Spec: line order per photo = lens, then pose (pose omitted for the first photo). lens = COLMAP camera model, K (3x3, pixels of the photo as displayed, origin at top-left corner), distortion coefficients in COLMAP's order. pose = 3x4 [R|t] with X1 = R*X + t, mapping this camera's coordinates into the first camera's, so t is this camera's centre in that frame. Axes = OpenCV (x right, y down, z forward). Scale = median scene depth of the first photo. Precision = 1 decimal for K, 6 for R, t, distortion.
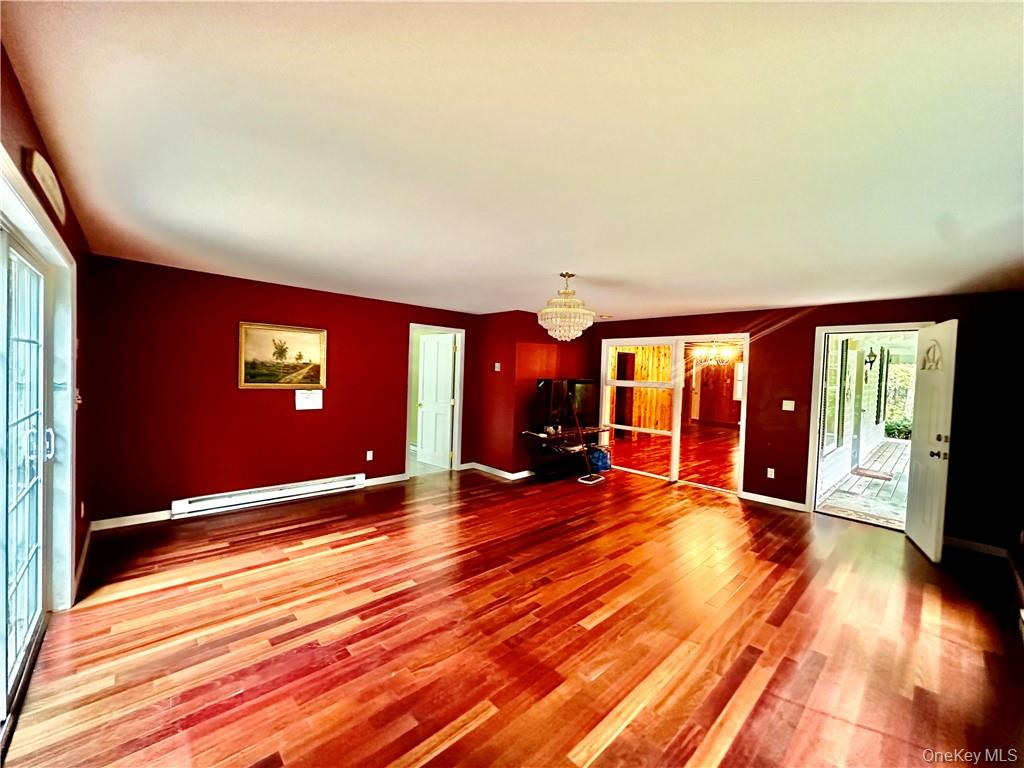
lens RADIAL K [[406.6, 0, 517.4], [0, 406.6, 383.8], [0, 0, 1]] dist [-0.011487, 0.000775]
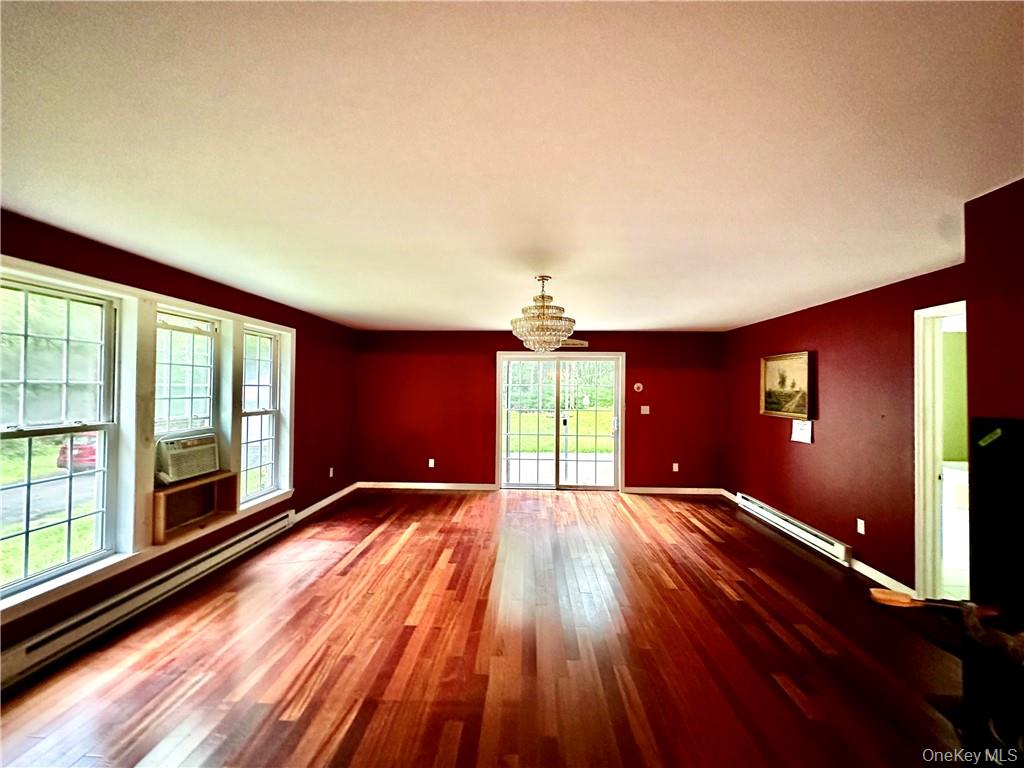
lens RADIAL K [[406.6, 0, 515.9], [0, 406.6, 383.3], [0, 0, 1]] dist [-0.011487, 0.000775]
pose [[-0.715135, -0.049783, -0.697211, 0.636865], [-0.054525, 0.998394, -0.015362, -0.021150], [0.696856, 0.027030, -0.716701, 1.317138]]
